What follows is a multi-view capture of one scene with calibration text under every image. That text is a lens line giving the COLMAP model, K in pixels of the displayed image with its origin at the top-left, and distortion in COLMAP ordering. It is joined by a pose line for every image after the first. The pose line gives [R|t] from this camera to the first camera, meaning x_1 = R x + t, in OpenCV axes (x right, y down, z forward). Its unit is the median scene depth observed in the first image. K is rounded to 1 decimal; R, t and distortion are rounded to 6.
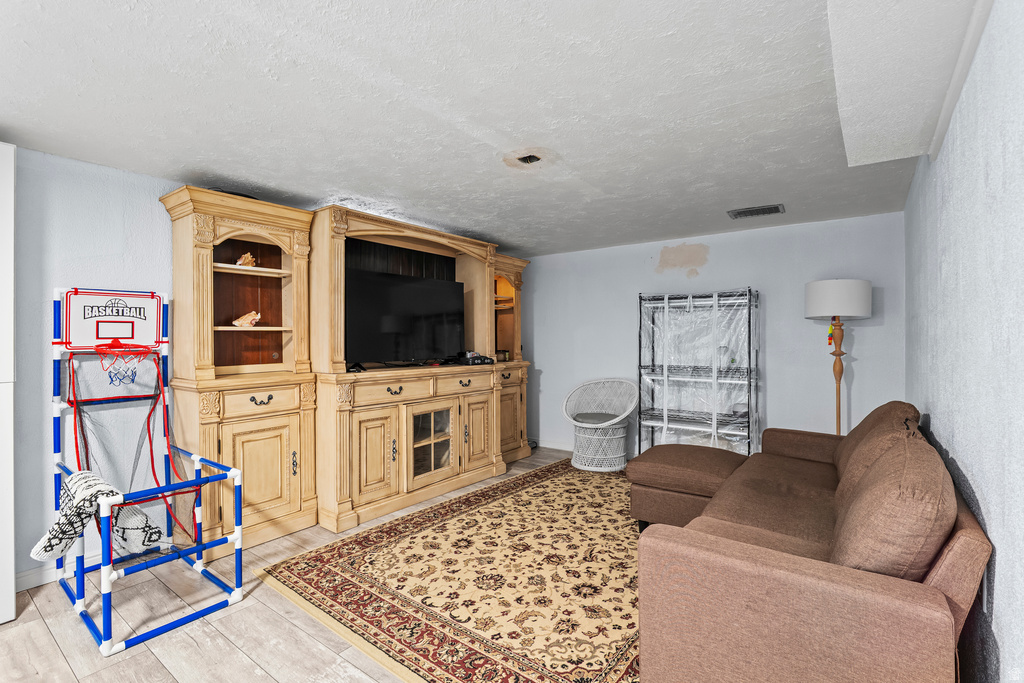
lens RADIAL K [[476.7, 0, 515.2], [0, 476.7, 335.3], [0, 0, 1]] dist [-0.020564, 0.001532]
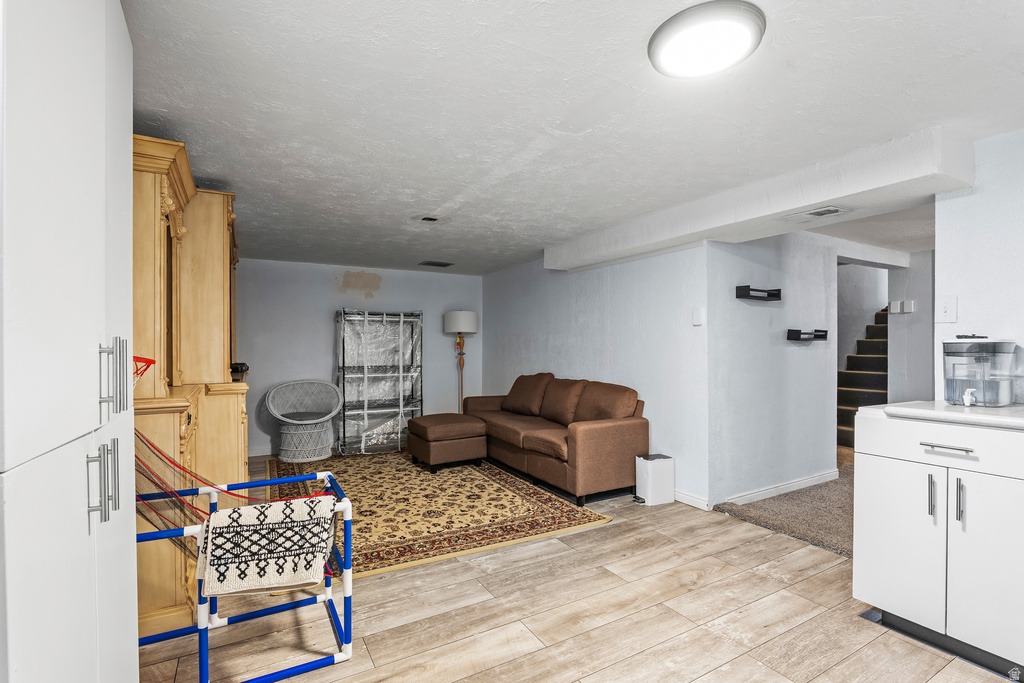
lens RADIAL K [[476.7, 0, 510.6], [0, 476.7, 346.4], [0, 0, 1]] dist [-0.020564, 0.001532]
pose [[0.400941, 0.000560, 0.916104, -1.135483], [-0.007844, 0.999965, 0.002822, 0.006512], [-0.916070, -0.008317, 0.400931, 0.190716]]
